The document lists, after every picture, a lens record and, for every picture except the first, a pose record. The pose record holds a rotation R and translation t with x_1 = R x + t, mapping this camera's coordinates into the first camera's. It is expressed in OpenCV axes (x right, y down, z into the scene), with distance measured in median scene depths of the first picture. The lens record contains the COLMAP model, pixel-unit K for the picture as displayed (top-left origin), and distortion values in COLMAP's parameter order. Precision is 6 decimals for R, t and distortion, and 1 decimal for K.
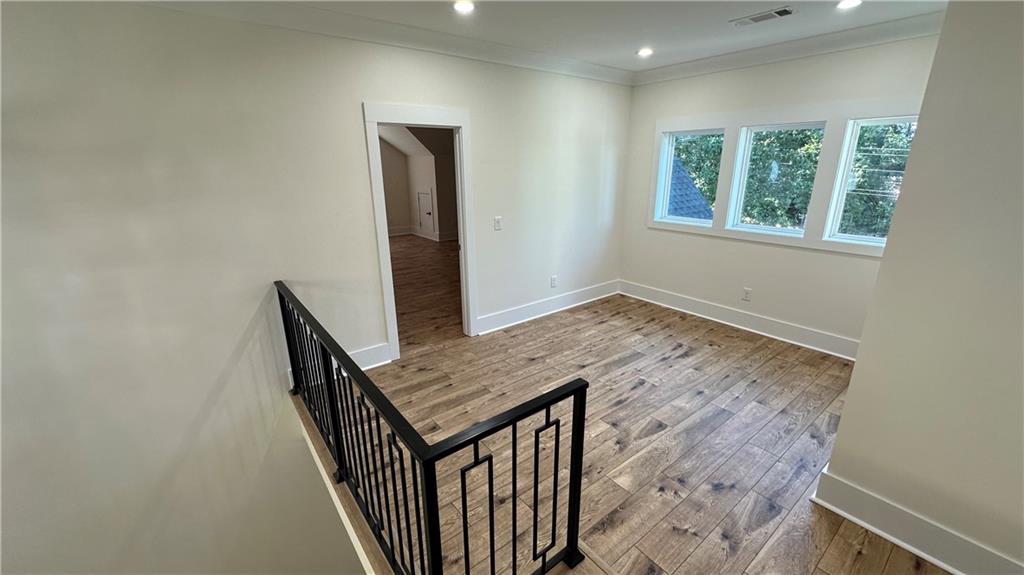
lens RADIAL K [[410.1, 0, 512.0], [0, 410.1, 287.5], [0, 0, 1]] dist [-0.002673, -0.000148]
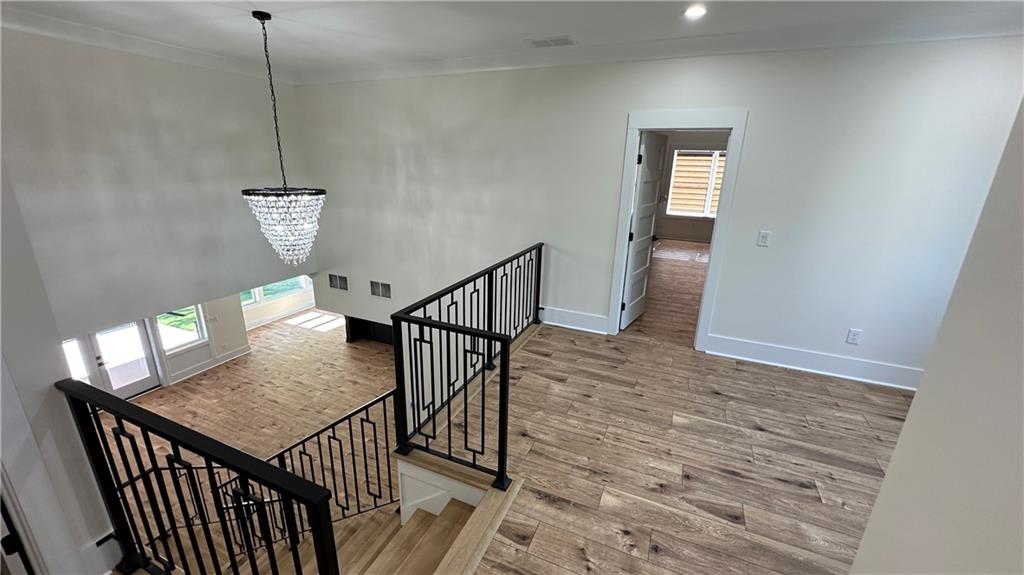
lens RADIAL K [[410.1, 0, 512.0], [0, 410.1, 287.5], [0, 0, 1]] dist [-0.002673, -0.000148]
pose [[0.475533, 0.280708, -0.833709, 0.578285], [-0.283162, 0.946127, 0.157048, -0.057936], [0.832879, 0.161393, 0.529401, 0.158003]]
